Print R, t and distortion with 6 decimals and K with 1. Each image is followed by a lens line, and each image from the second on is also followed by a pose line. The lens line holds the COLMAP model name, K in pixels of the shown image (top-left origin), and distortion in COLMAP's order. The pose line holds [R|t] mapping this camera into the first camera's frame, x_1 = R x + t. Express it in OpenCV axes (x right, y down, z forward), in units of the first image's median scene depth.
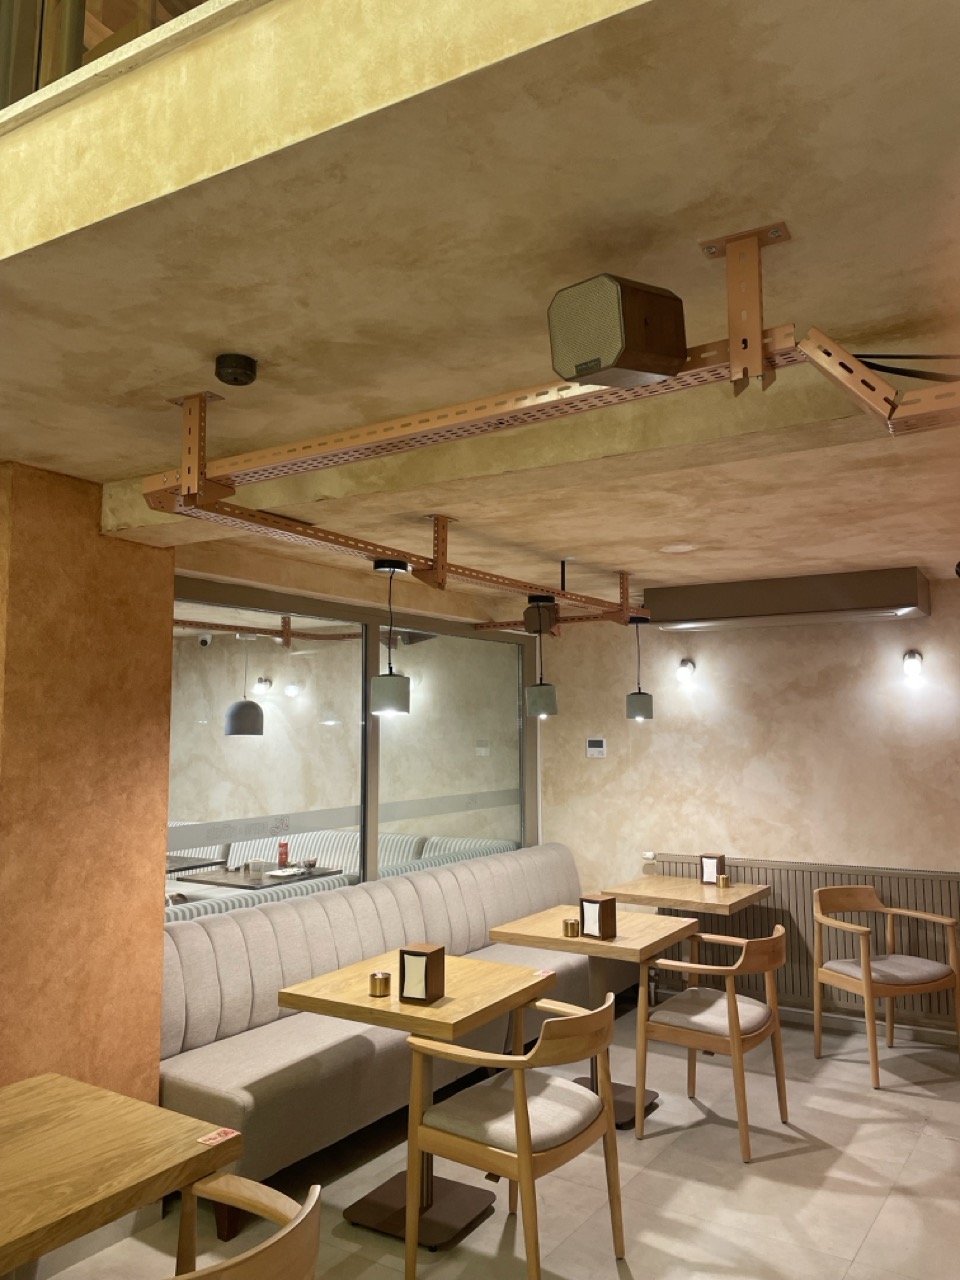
lens RADIAL K [[976.0, 0, 429.4], [0, 976.0, 672.1], [0, 0, 1]] dist [0.078835, -0.085853]
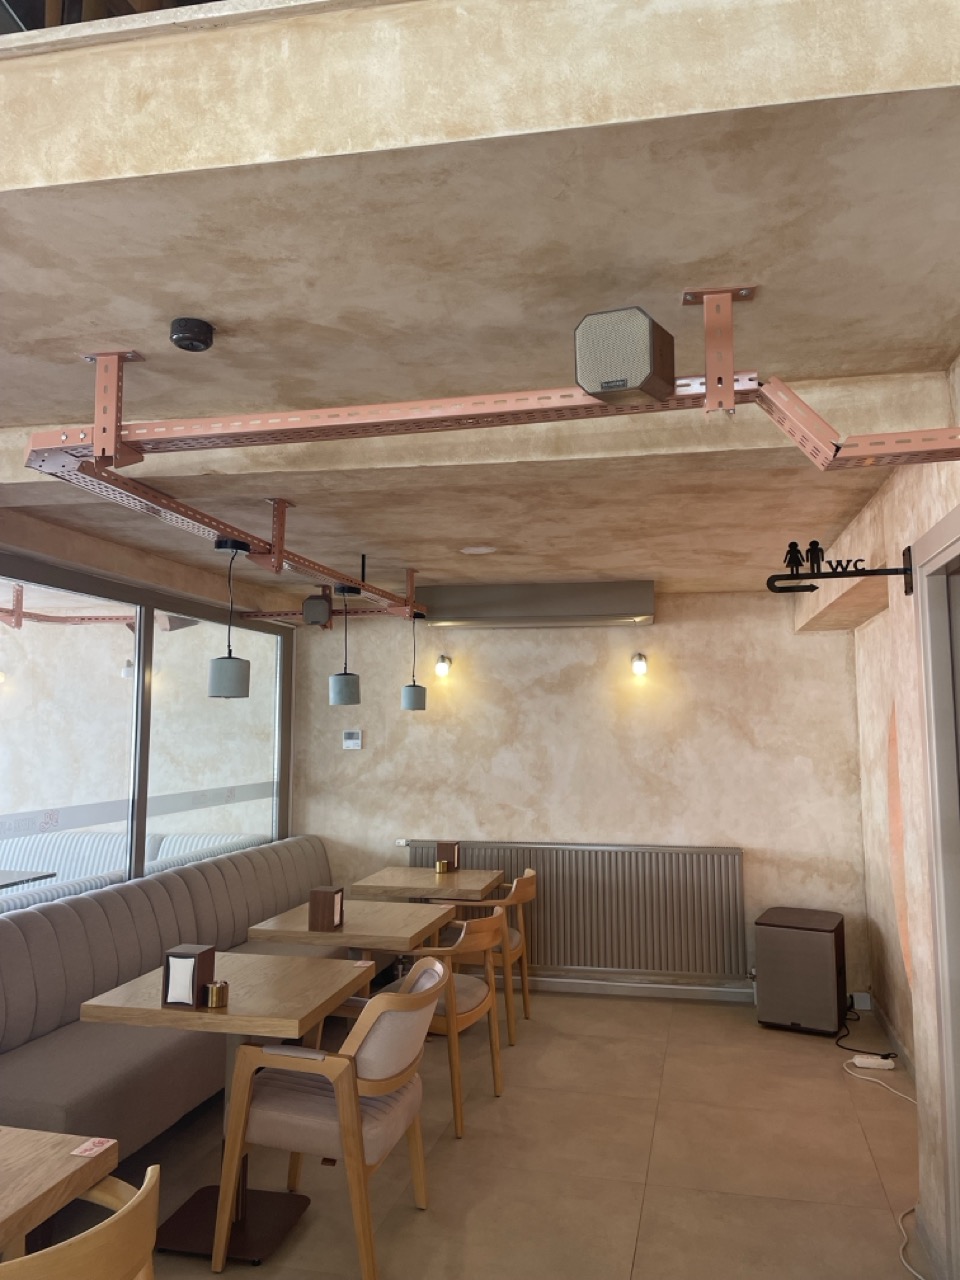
lens RADIAL K [[976.0, 0, 471.0], [0, 976.0, 651.3], [0, 0, 1]] dist [0.078835, -0.085853]
pose [[0.939259, 0.032039, 0.341710, -0.228975], [-0.026288, 0.999424, -0.021448, 0.015454], [-0.342200, 0.011162, 0.939561, -0.003070]]
